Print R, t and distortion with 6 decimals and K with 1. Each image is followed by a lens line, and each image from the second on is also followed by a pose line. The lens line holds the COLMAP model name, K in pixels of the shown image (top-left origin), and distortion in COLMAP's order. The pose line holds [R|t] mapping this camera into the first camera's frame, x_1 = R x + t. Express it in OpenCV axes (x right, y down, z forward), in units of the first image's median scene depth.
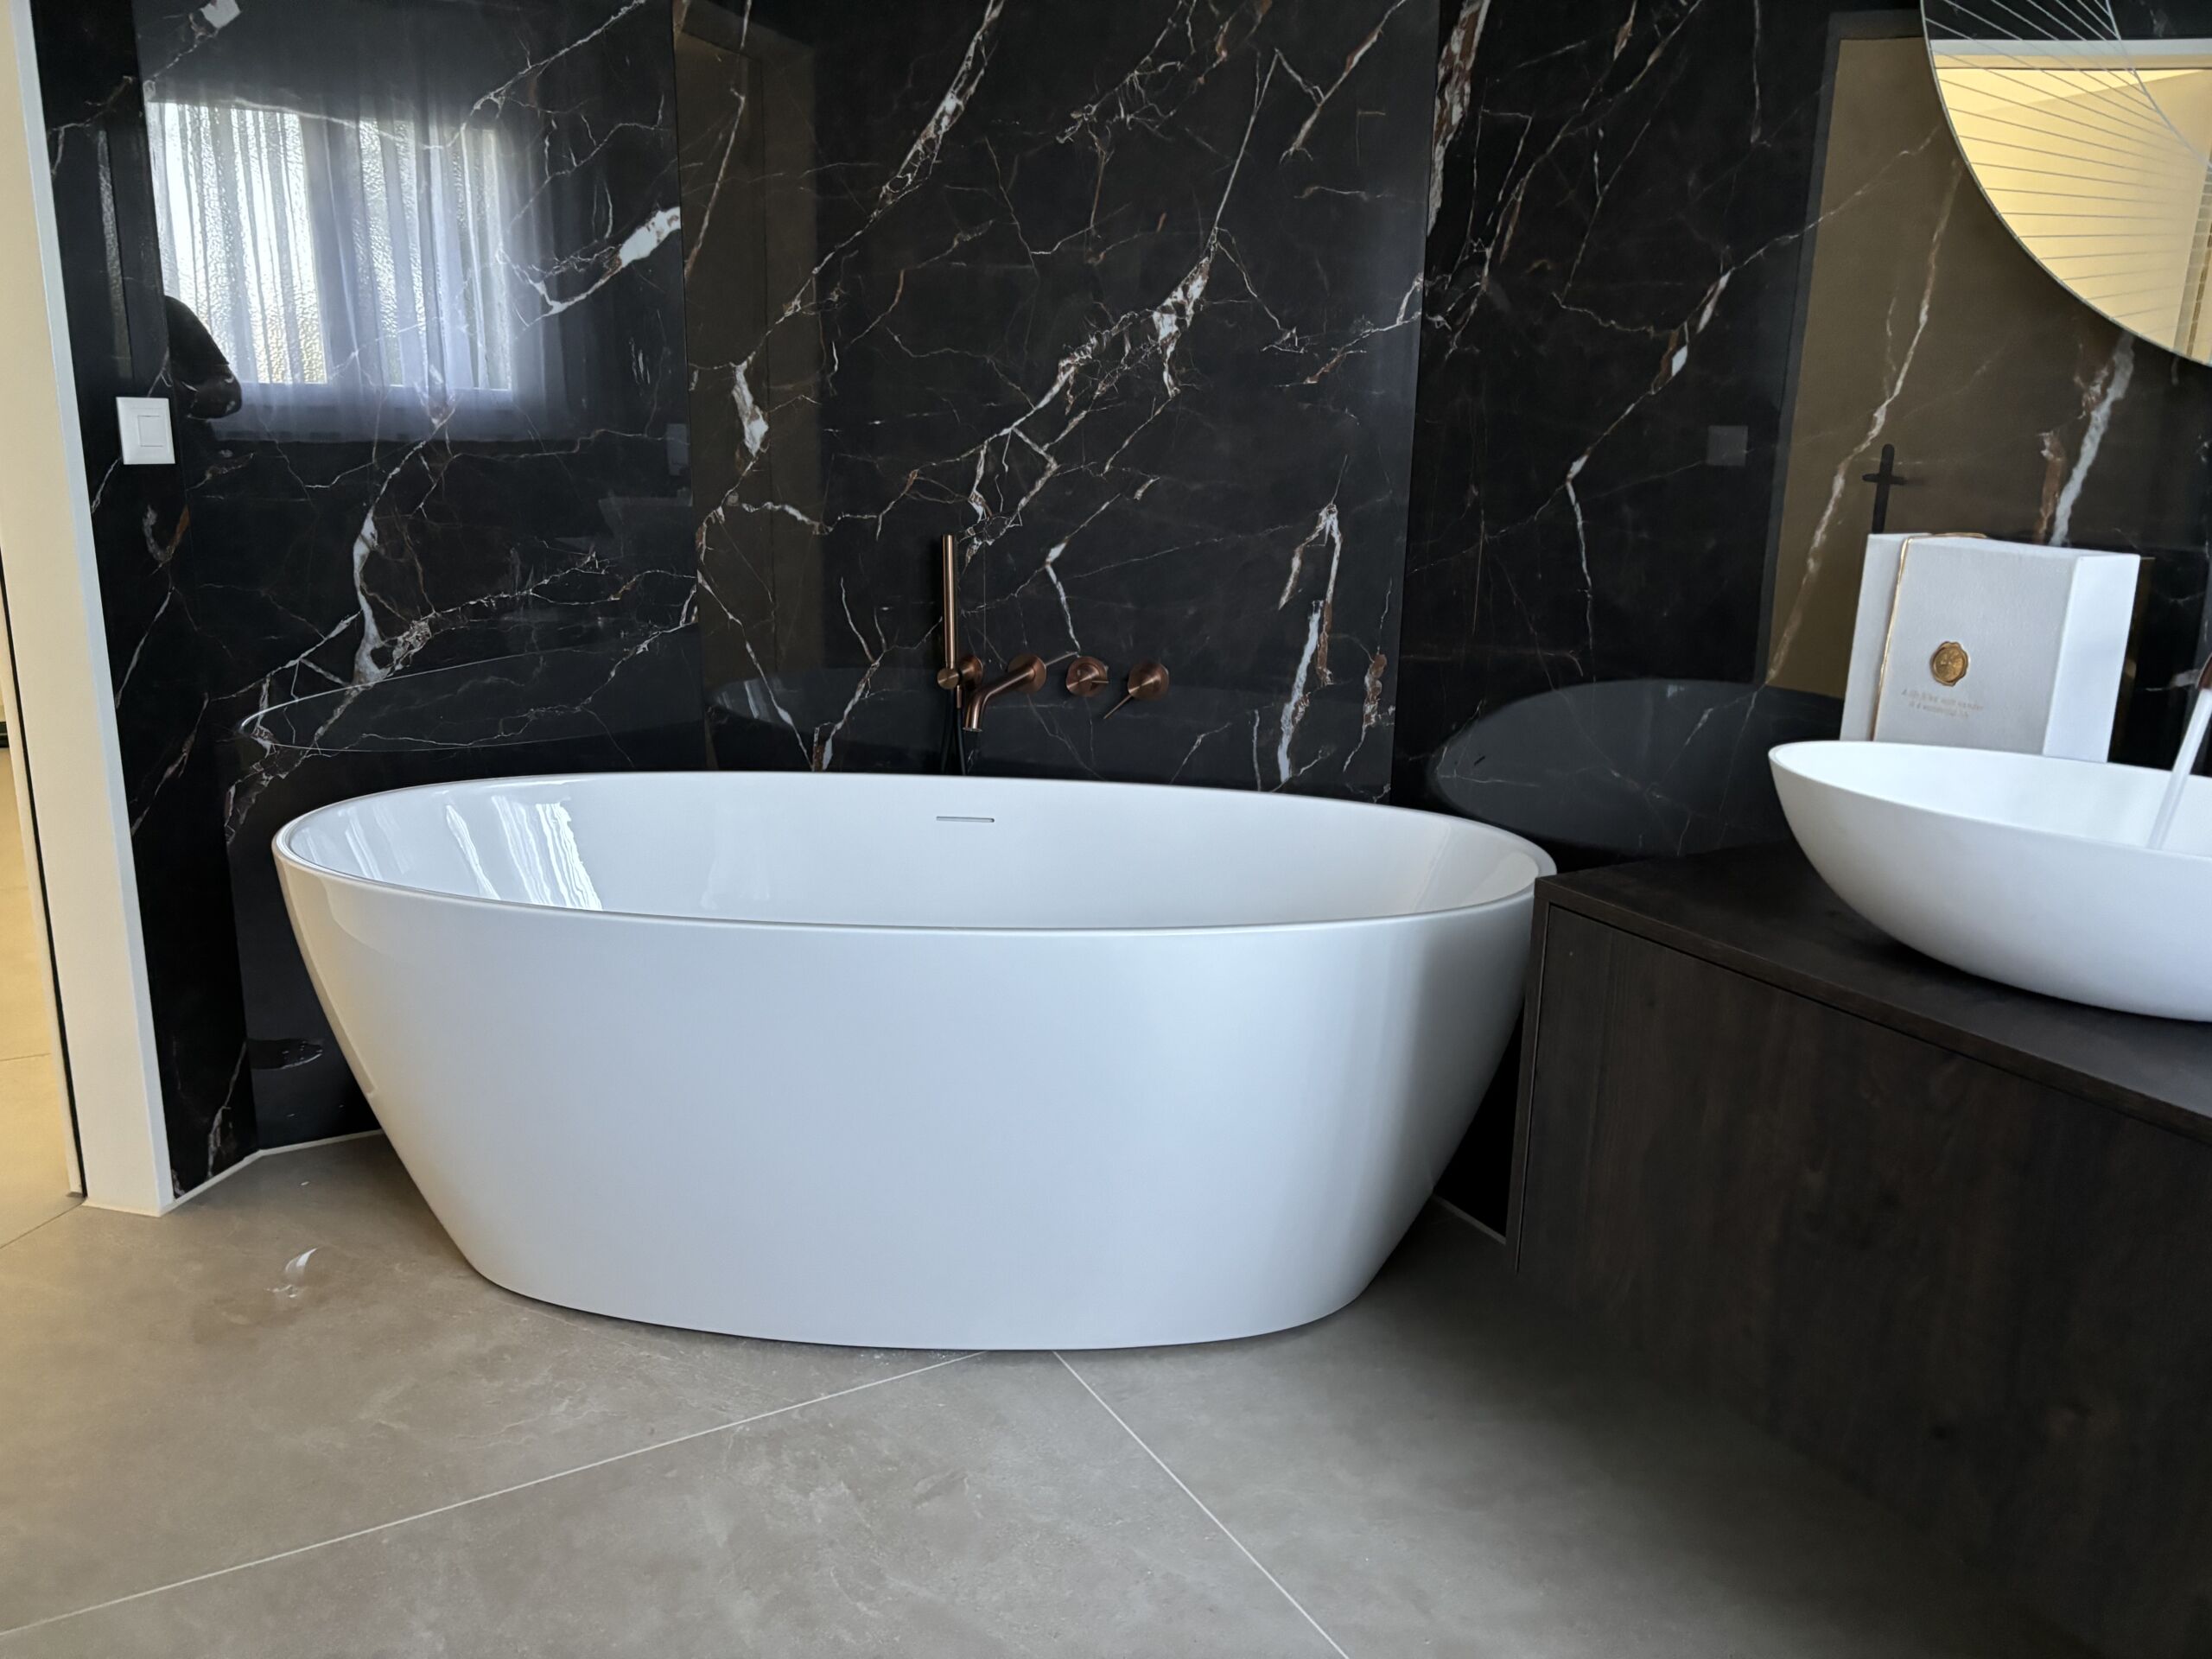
lens RADIAL K [[1679.3, 0, 1083.3], [0, 1679.3, 813.3], [0, 0, 1]] dist [0.038224, -0.038629]
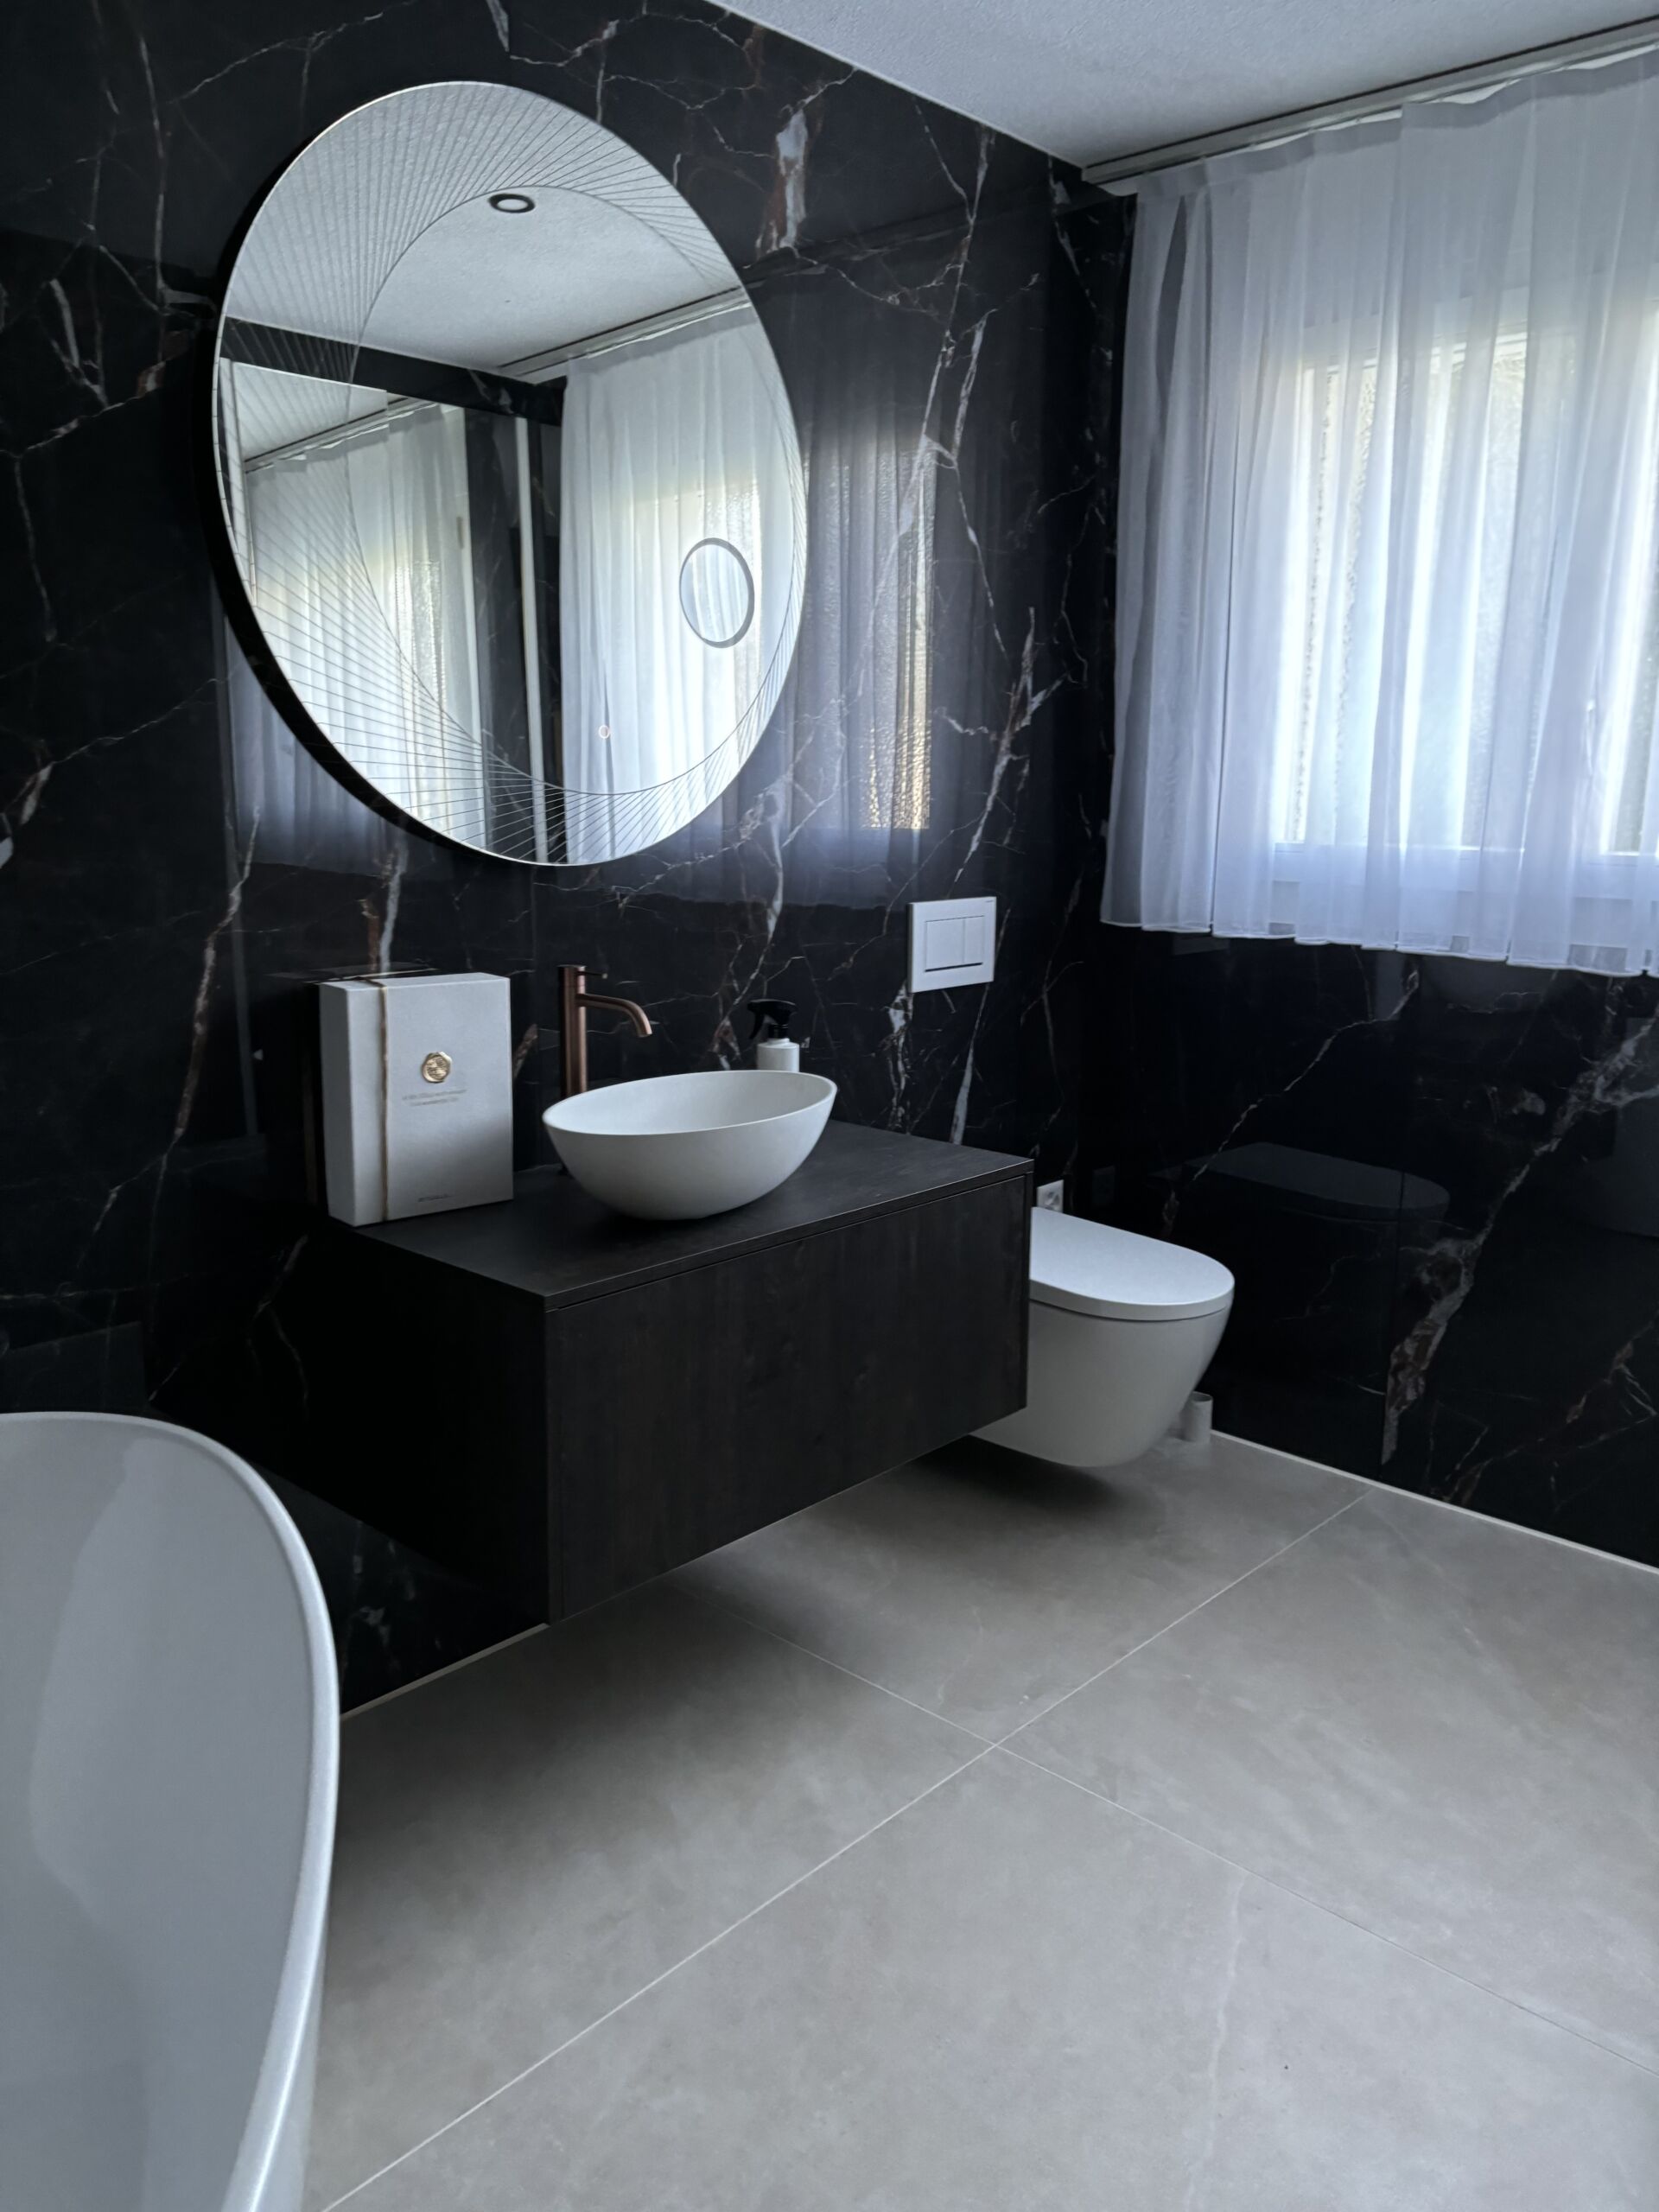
lens RADIAL K [[1679.3, 0, 819.7], [0, 1679.3, 1088.4], [0, 0, 1]] dist [0.038224, -0.038629]
pose [[-0.310499, -0.201548, 0.928961, -0.547933], [0.209310, 0.938782, 0.273639, -0.243759], [-0.927243, 0.279405, -0.249305, 0.673050]]
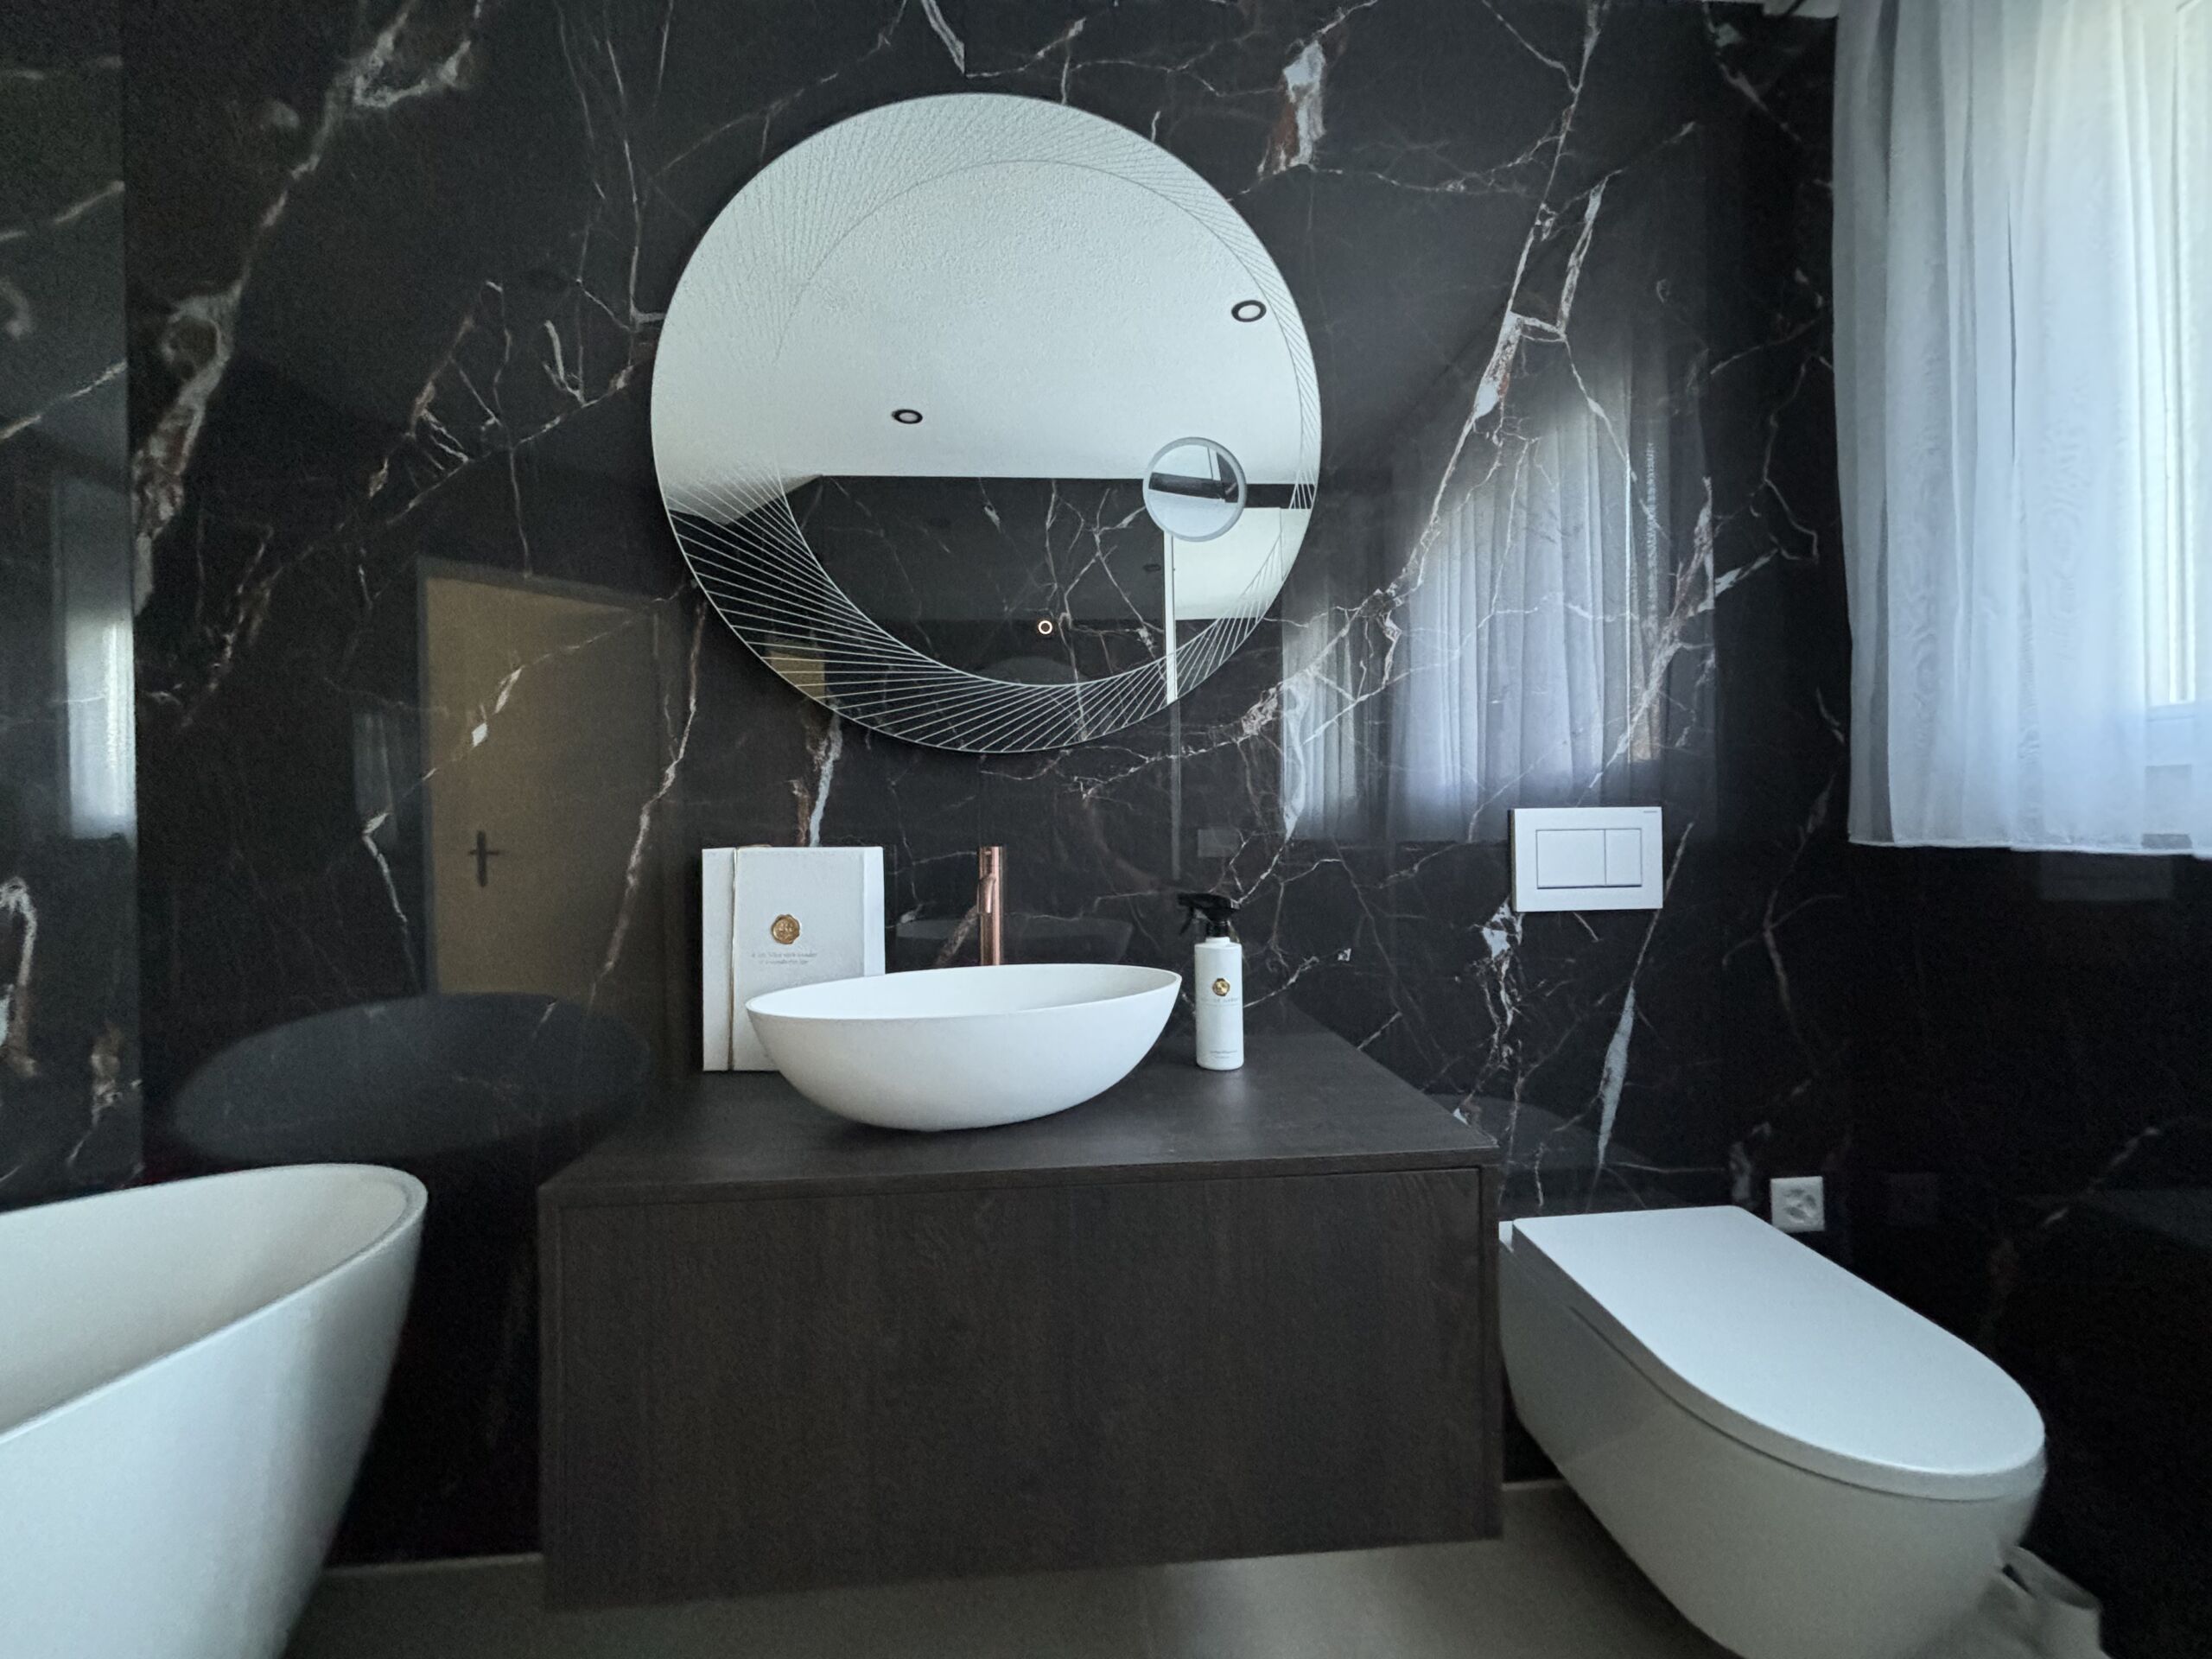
lens RADIAL K [[893.7, 0, 1104.3], [0, 893.7, 823.1], [0, 0, 1]] dist [0.002093, -0.001082]
pose [[0.420362, -0.024761, 0.907019, -0.043586], [0.238994, 0.967350, -0.084355, -0.029978], [-0.875316, 0.252232, 0.412555, 0.267497]]
